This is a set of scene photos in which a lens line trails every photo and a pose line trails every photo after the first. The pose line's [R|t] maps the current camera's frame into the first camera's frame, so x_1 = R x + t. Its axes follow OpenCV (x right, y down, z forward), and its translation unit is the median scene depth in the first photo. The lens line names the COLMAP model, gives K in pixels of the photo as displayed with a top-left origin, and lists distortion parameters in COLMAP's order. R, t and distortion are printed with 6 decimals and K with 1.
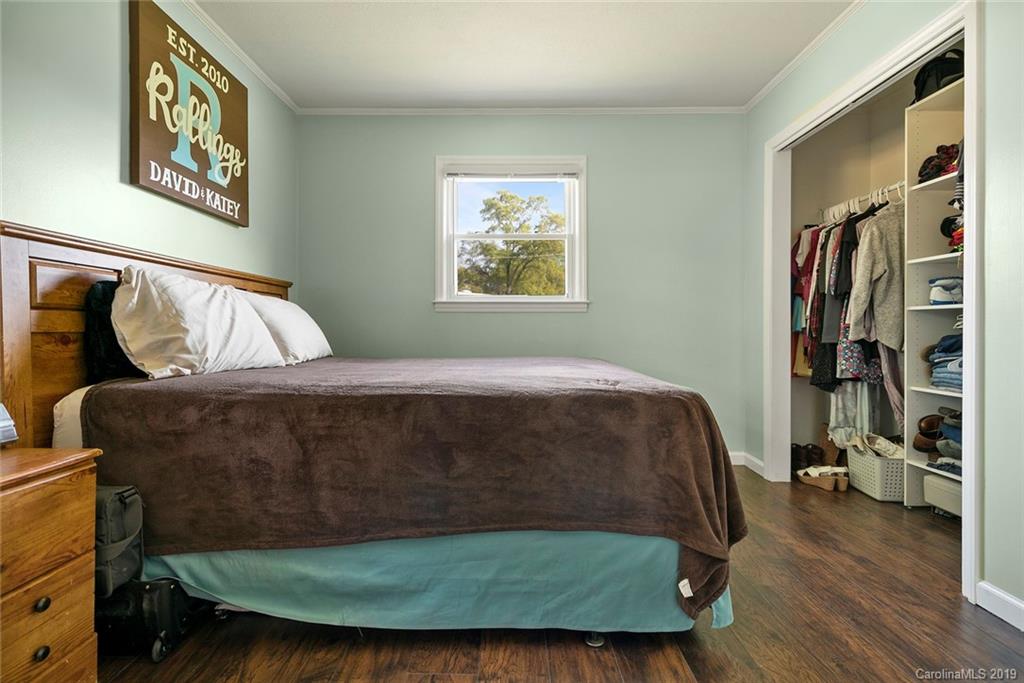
lens RADIAL K [[471.8, 0, 509.9], [0, 471.8, 331.1], [0, 0, 1]] dist [-0.007093, 0.003850]
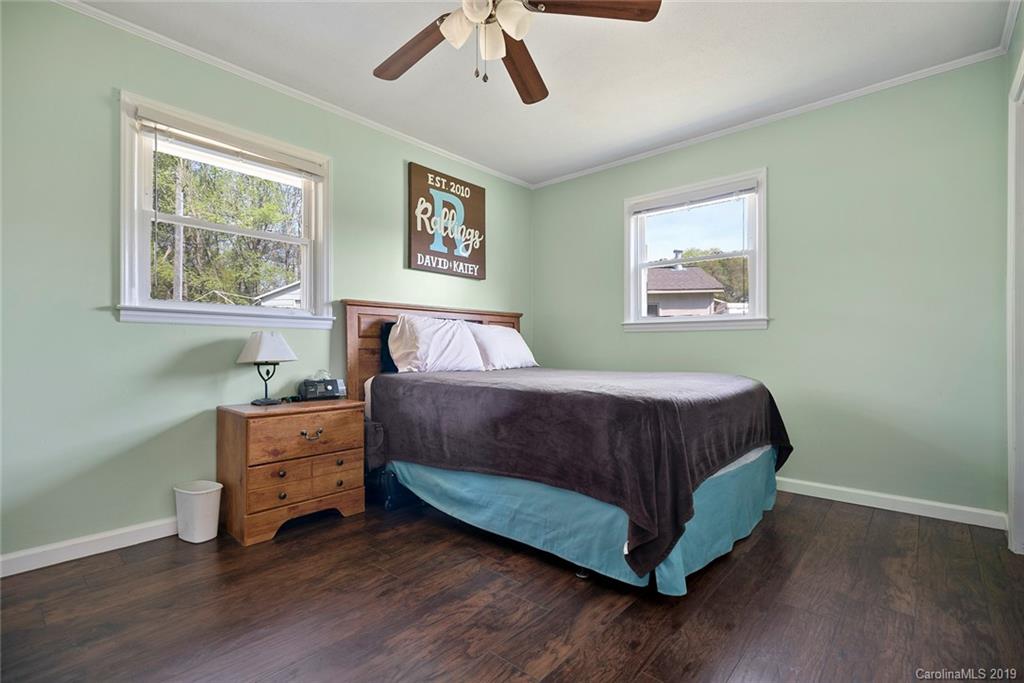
lens RADIAL K [[471.8, 0, 502.9], [0, 471.8, 347.3], [0, 0, 1]] dist [-0.007093, 0.003850]
pose [[0.746030, 0.000761, -0.665911, 0.625036], [-0.001787, 0.999998, -0.000859, -0.001169], [0.665909, 0.001831, 0.746030, -0.120838]]
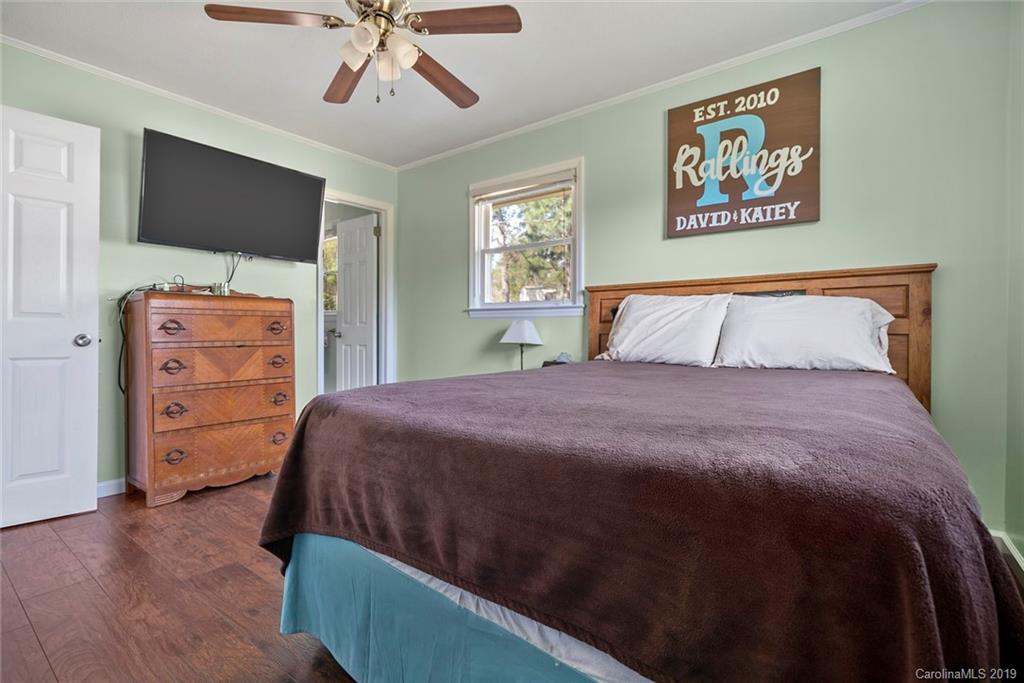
lens RADIAL K [[471.8, 0, 515.8], [0, 471.8, 335.4], [0, 0, 1]] dist [-0.007093, 0.003850]
pose [[-0.597489, 0.003171, -0.801871, 0.652953], [-0.002772, 0.999978, 0.006020, -0.001915], [0.801872, 0.005820, -0.597467, 1.346165]]
